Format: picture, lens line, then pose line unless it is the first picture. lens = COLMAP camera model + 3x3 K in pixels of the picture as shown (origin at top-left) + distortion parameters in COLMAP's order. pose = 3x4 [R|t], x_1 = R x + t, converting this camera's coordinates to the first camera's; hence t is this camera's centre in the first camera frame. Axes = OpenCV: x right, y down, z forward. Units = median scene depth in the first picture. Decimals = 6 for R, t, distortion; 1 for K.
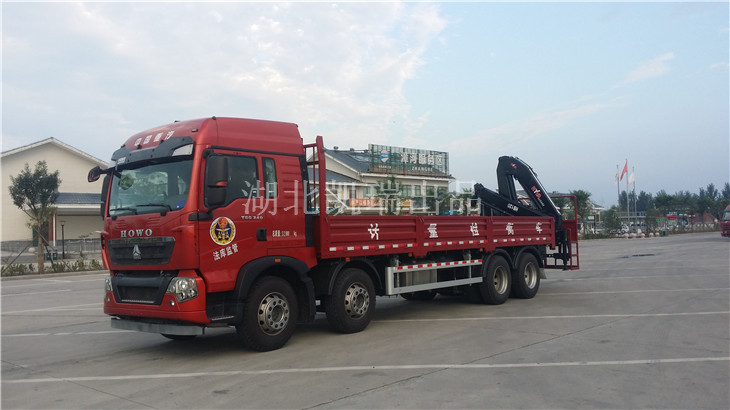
lens RADIAL K [[664.8, 0, 347.3], [0, 664.8, 203.6], [0, 0, 1]] dist [0.124798, -0.299283]
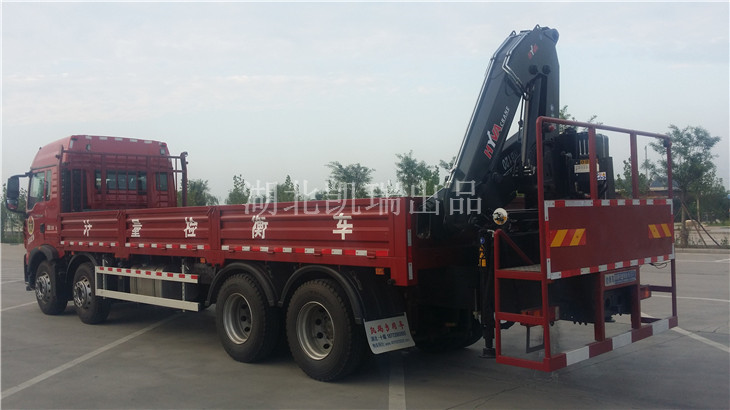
lens RADIAL K [[664.8, 0, 347.3], [0, 664.8, 203.6], [0, 0, 1]] dist [0.124798, -0.299283]
pose [[-0.094154, 0.005933, -0.995540, 0.756309], [0.065982, 0.997821, -0.000294, 0.024239], [0.993369, -0.065715, -0.094340, 1.123487]]
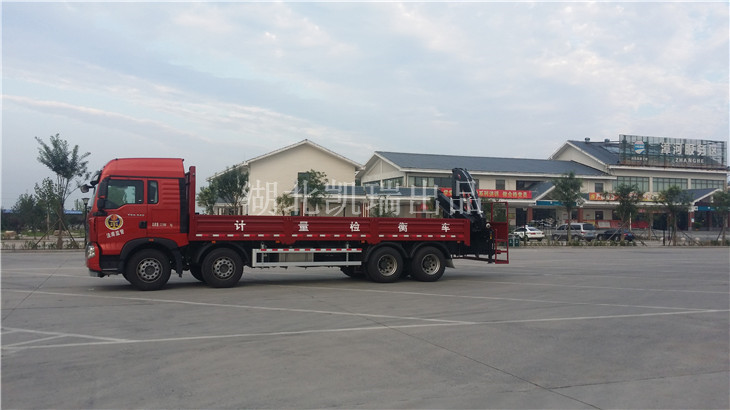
lens RADIAL K [[664.8, 0, 347.3], [0, 664.8, 203.6], [0, 0, 1]] dist [0.124798, -0.299283]
pose [[0.894464, 0.021799, -0.446609, 0.731198], [-0.014261, 0.999694, 0.020232, -0.033716], [0.446913, -0.011728, 0.894501, -0.216581]]
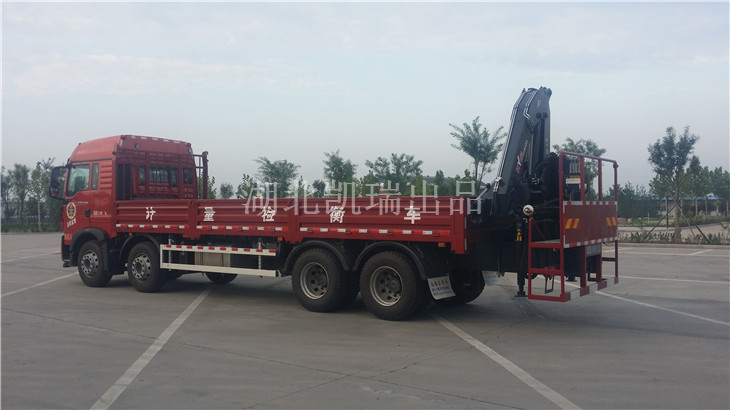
lens RADIAL K [[664.8, 0, 347.3], [0, 664.8, 203.6], [0, 0, 1]] dist [0.124798, -0.299283]
pose [[0.071487, 0.014164, -0.997341, 0.969020], [0.040996, 0.999013, 0.017126, 0.013916], [0.996599, -0.042111, 0.070835, 0.965159]]
